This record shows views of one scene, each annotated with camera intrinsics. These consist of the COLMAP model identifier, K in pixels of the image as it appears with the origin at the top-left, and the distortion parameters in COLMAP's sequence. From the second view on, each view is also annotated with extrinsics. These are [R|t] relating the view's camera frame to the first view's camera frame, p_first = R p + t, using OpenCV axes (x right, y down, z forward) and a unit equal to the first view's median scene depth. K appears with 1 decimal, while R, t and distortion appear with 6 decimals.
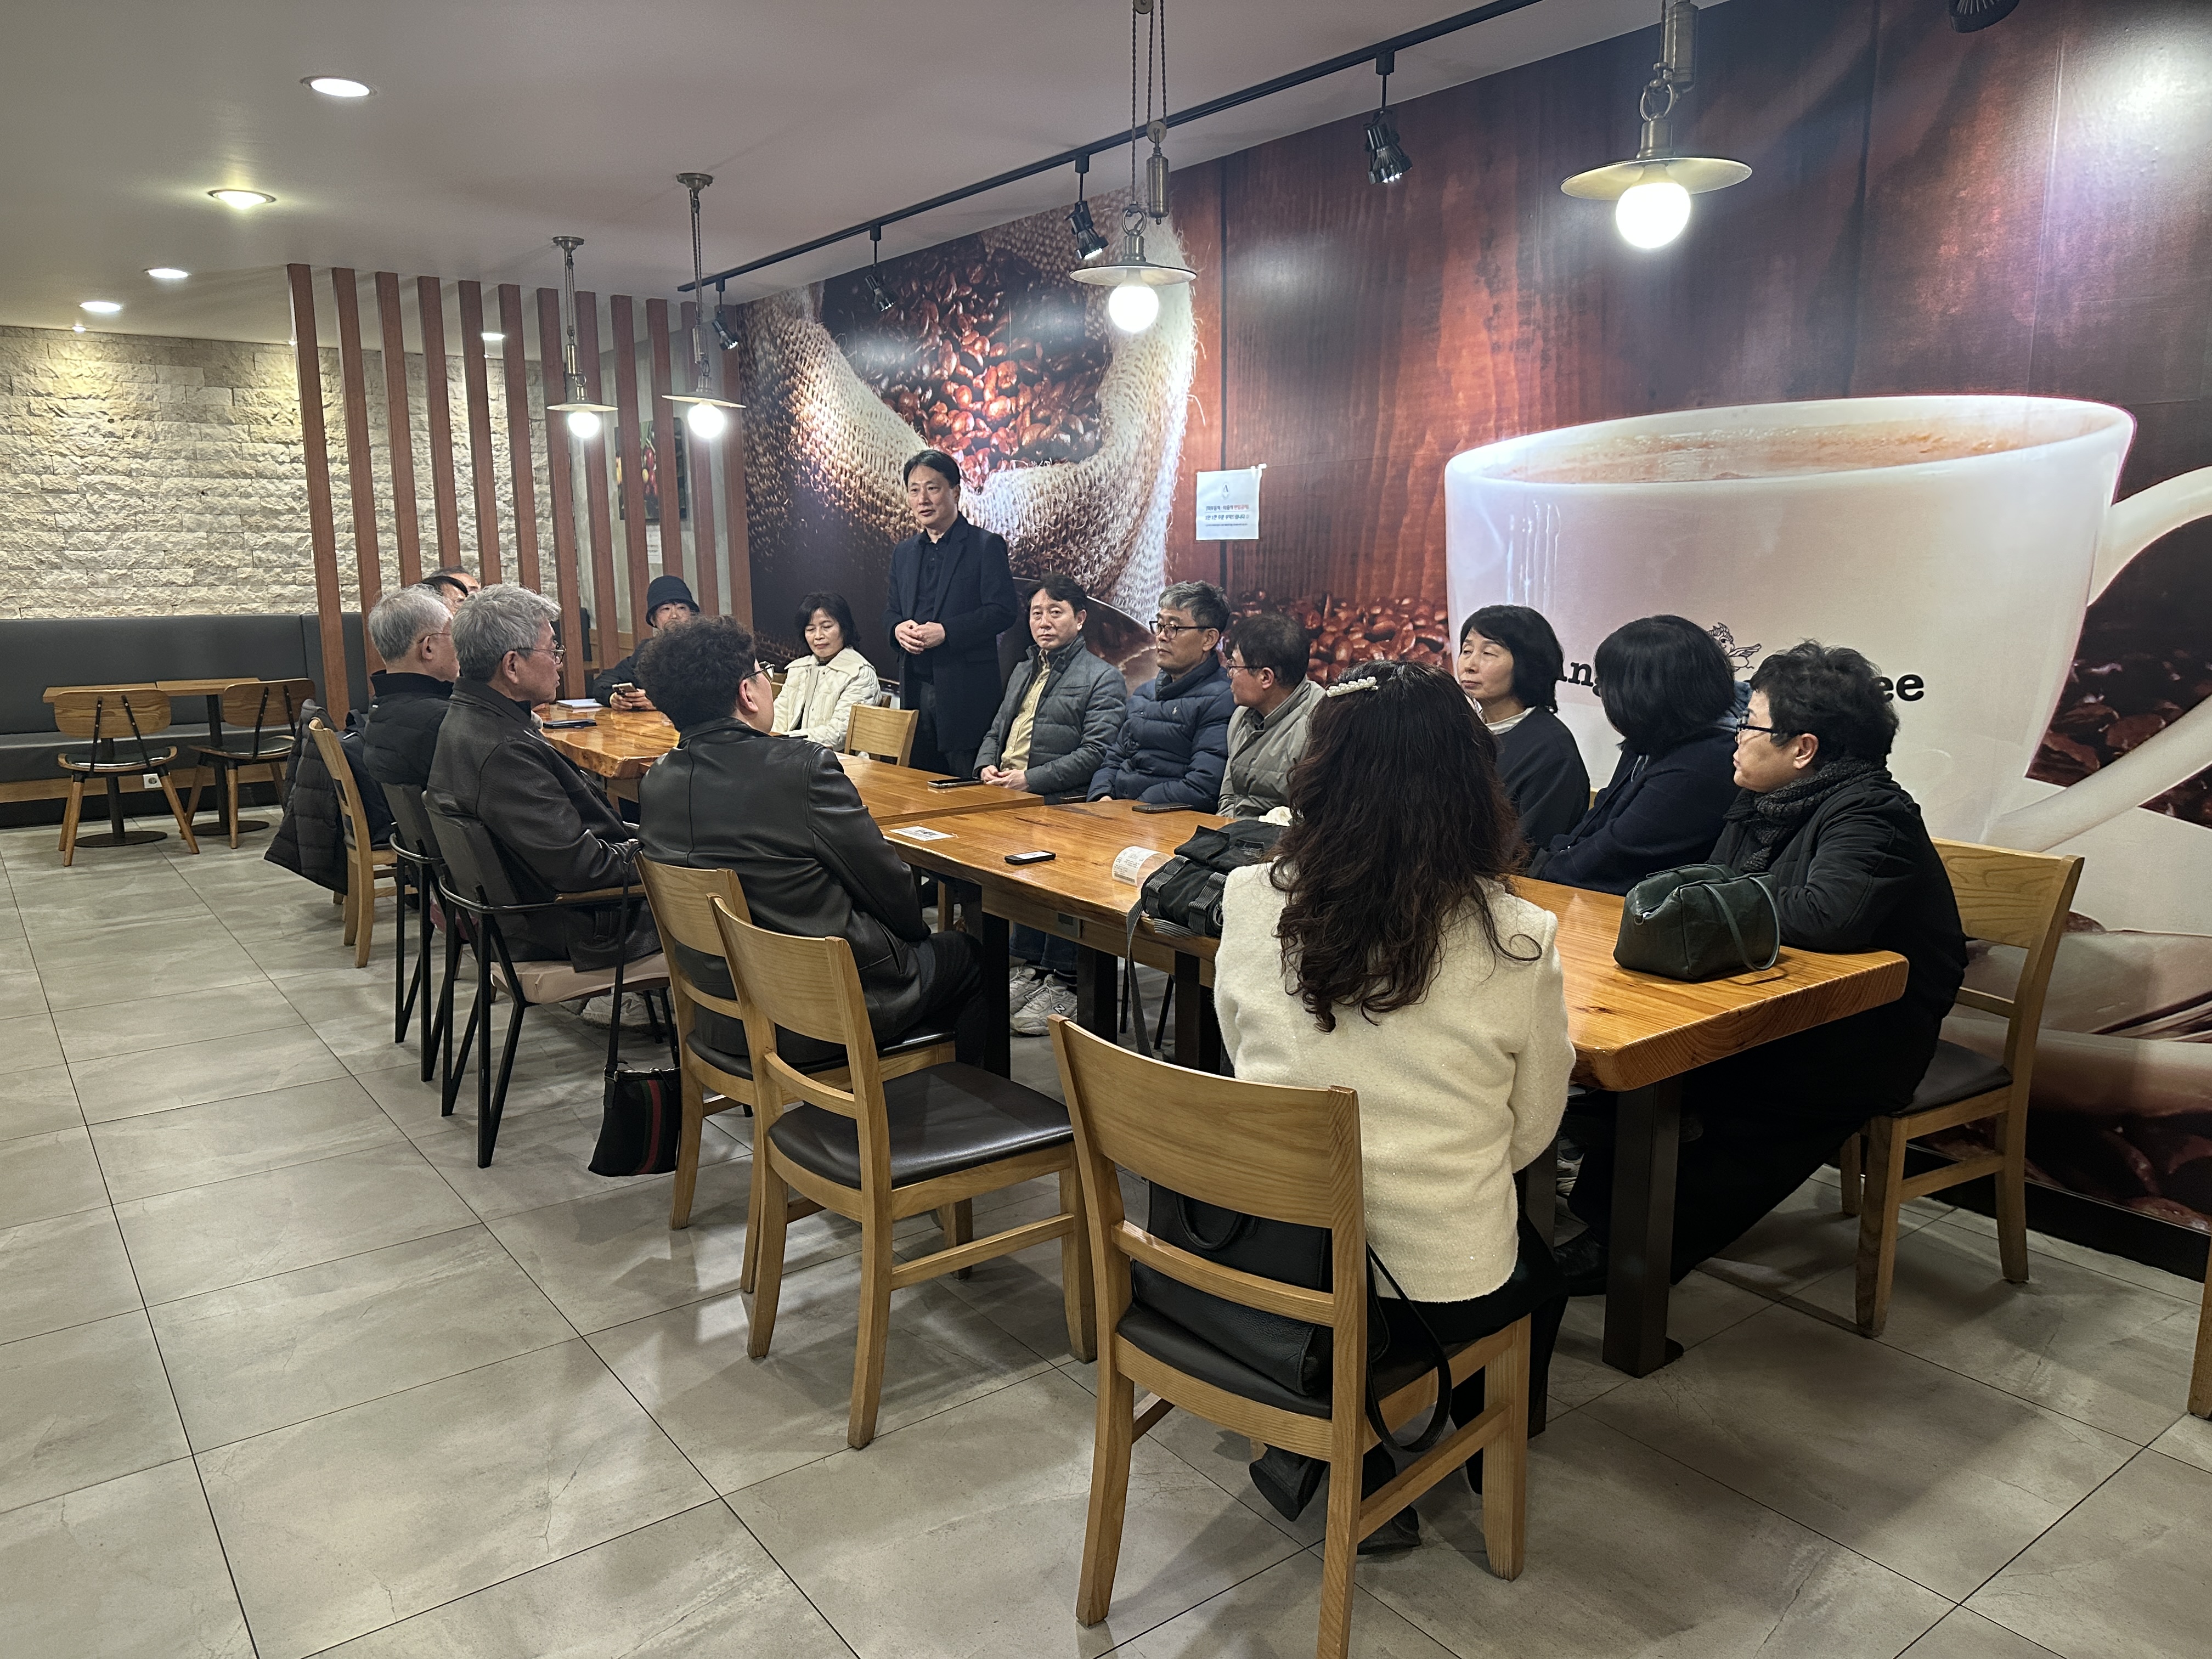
lens RADIAL K [[1536.2, 0, 1106.0], [0, 1536.2, 829.5], [0, 0, 1]] dist [0.043558, -0.088293]
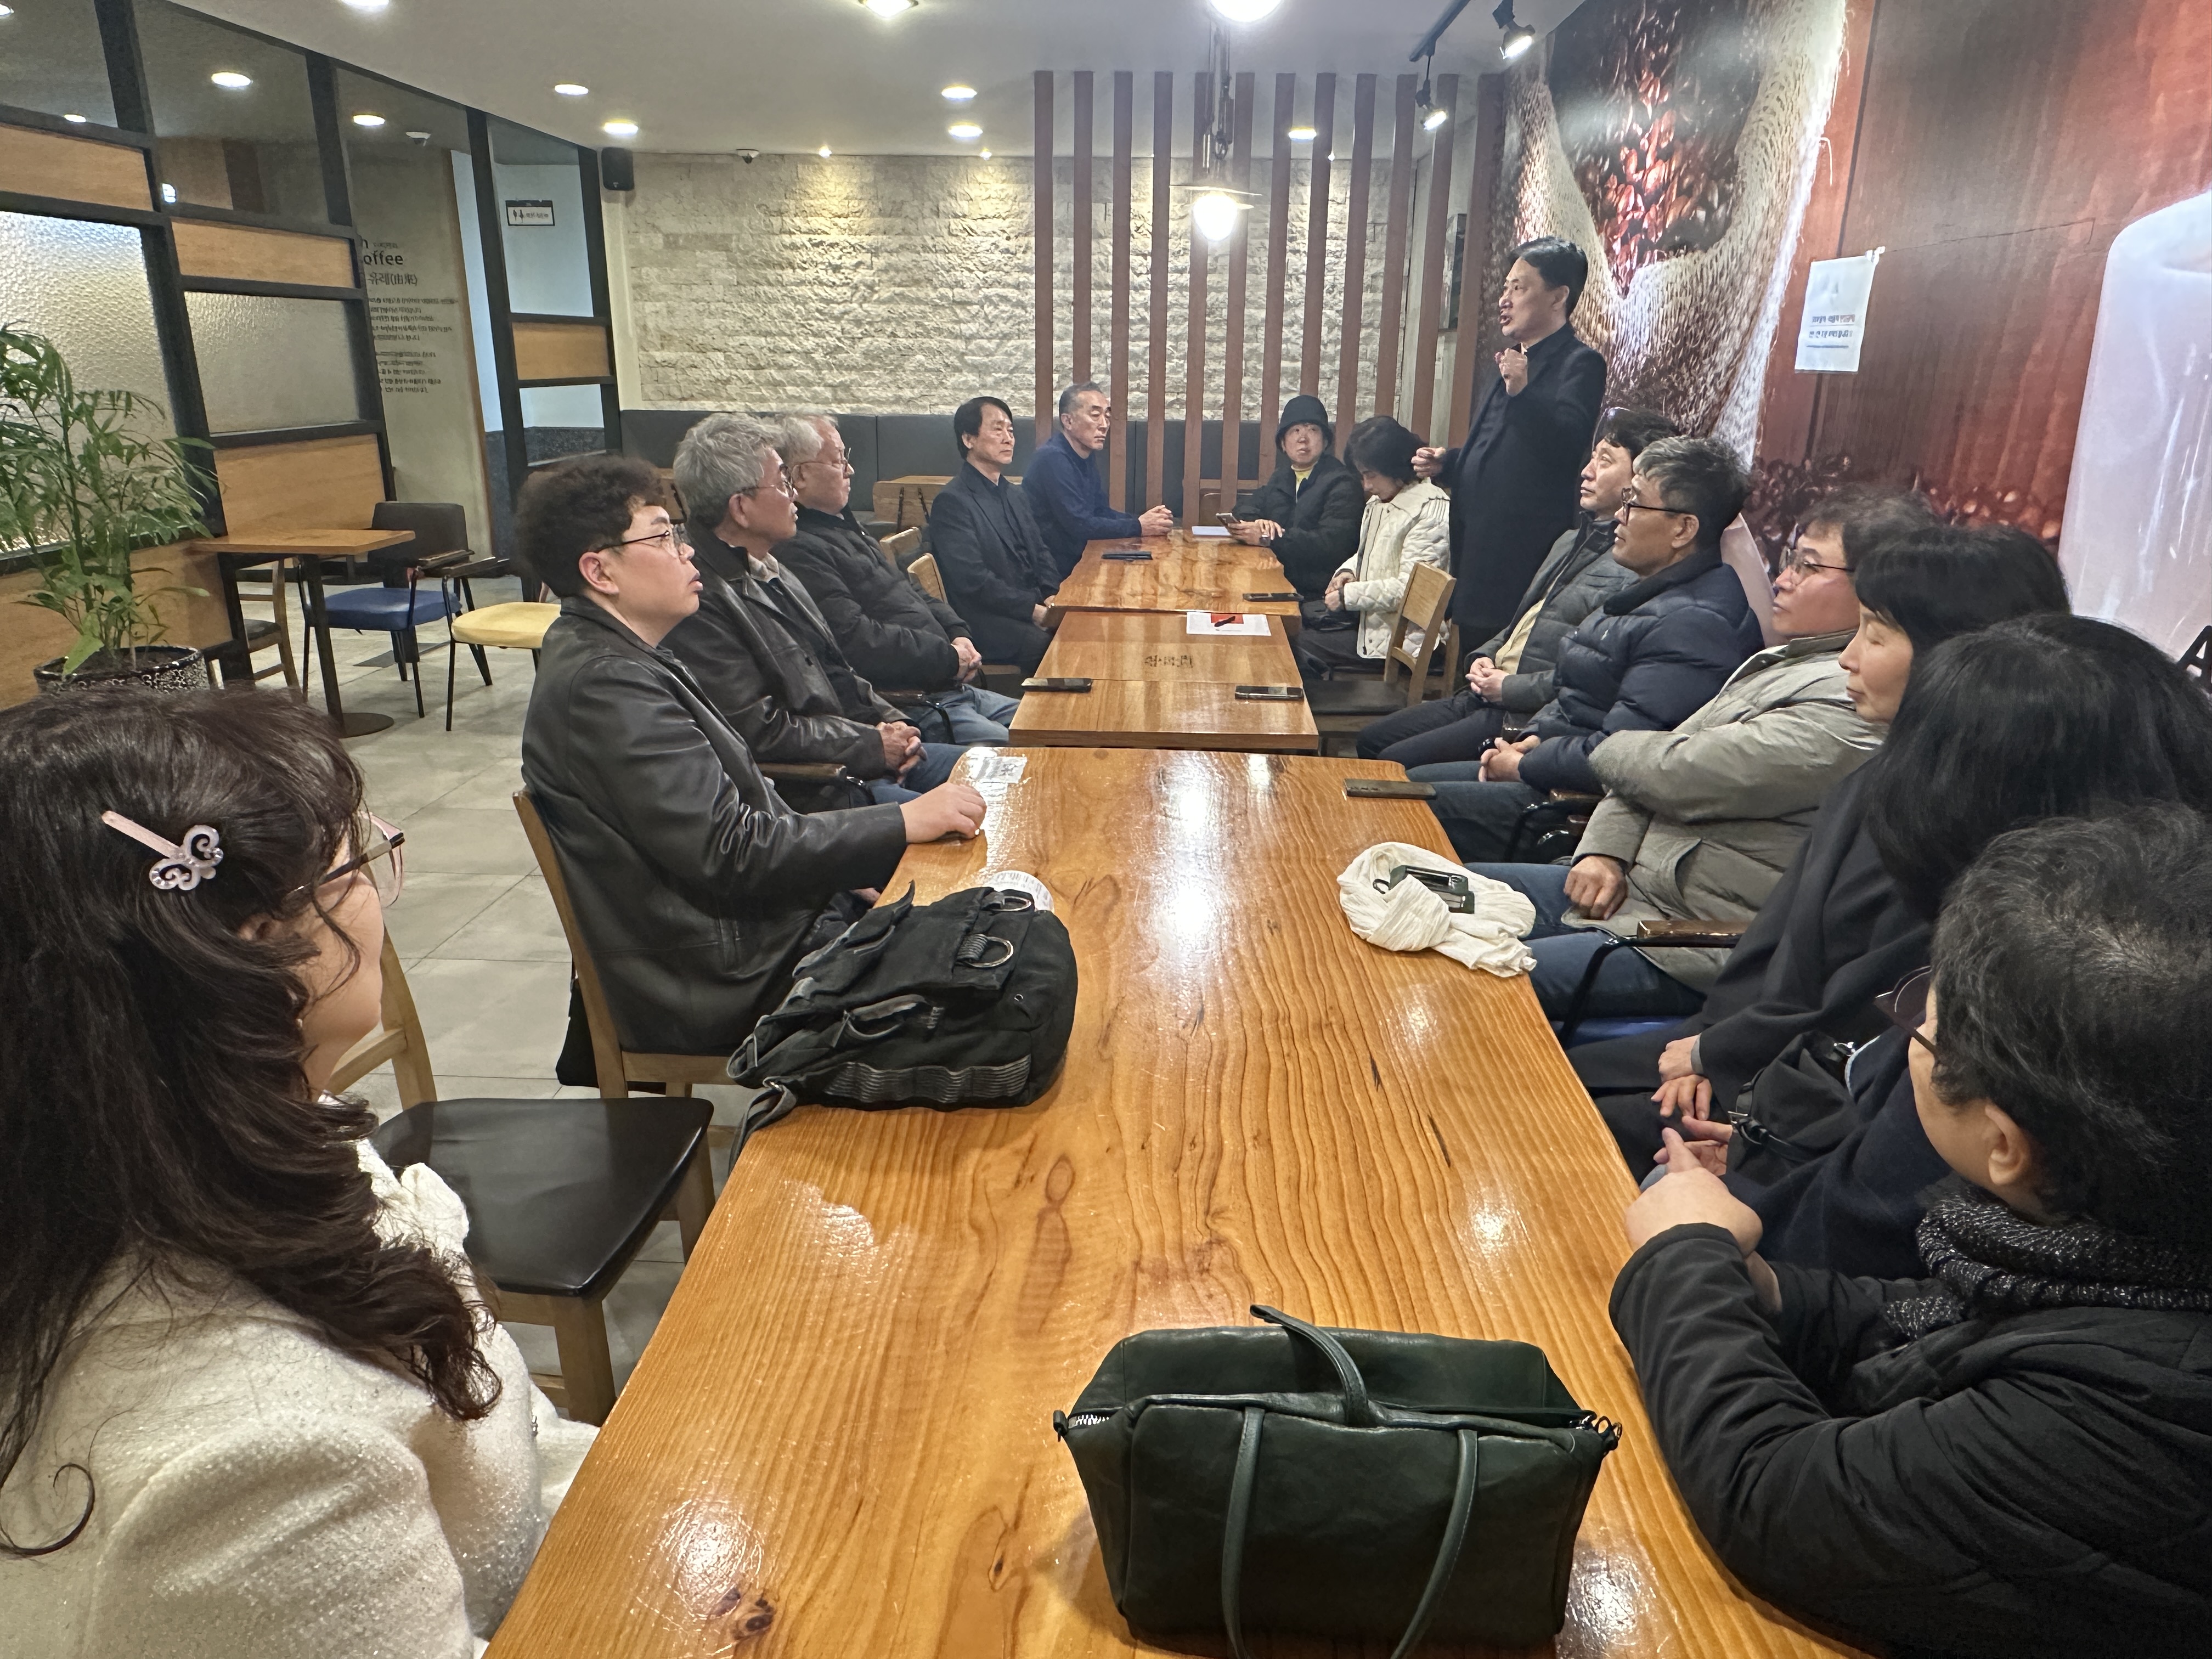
lens RADIAL K [[1446.3, 0, 1106.0], [0, 1446.3, 829.5], [0, 0, 1]] dist [-0.034777, 0.000119]
pose [[0.758158, 0.211744, -0.616734, 0.219039], [-0.122035, 0.975172, 0.184787, -0.064301], [0.640549, -0.064834, 0.765175, 0.292082]]
